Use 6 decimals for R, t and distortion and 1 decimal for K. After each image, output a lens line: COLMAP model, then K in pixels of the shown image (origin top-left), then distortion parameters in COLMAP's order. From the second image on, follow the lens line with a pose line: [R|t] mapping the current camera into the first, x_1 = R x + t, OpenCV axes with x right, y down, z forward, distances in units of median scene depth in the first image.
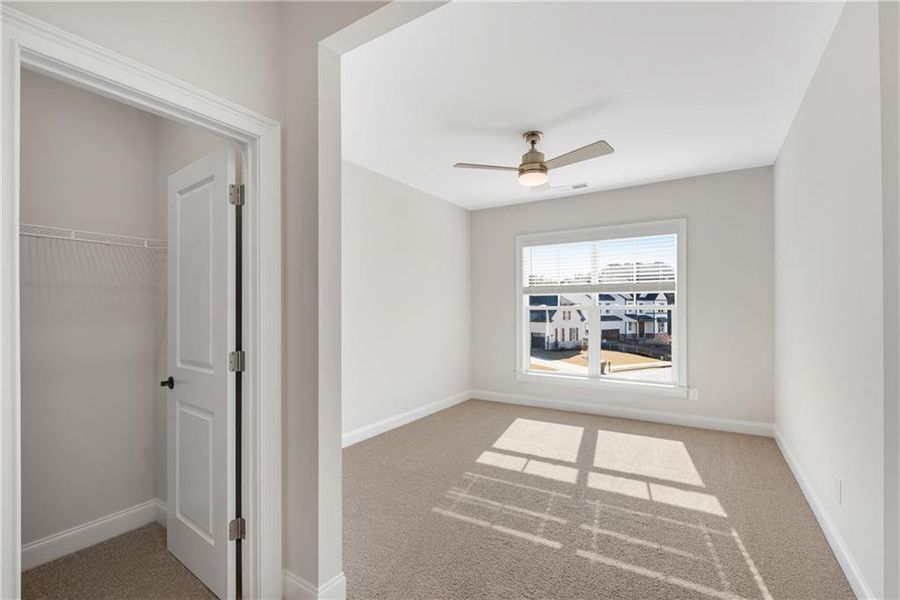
lens RADIAL K [[394.7, 0, 449.9], [0, 394.7, 303.2], [0, 0, 1]] dist [-0.000988, -0.000513]
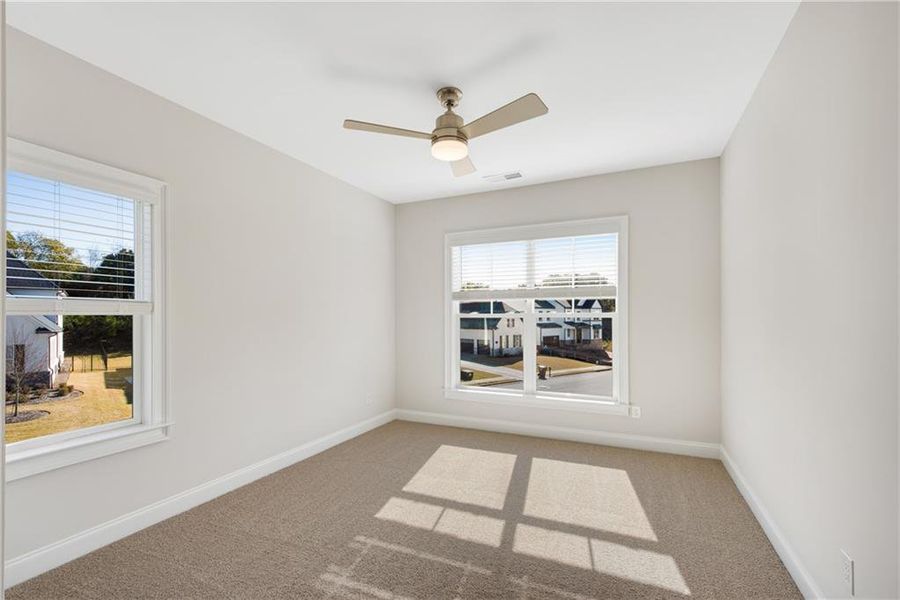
lens RADIAL K [[394.7, 0, 445.5], [0, 394.7, 313.9], [0, 0, 1]] dist [-0.000988, -0.000513]
pose [[0.992051, -0.000971, 0.125832, 0.091506], [0.000097, 0.999976, 0.006953, 0.002810], [-0.125836, -0.006885, 0.992027, 0.198109]]
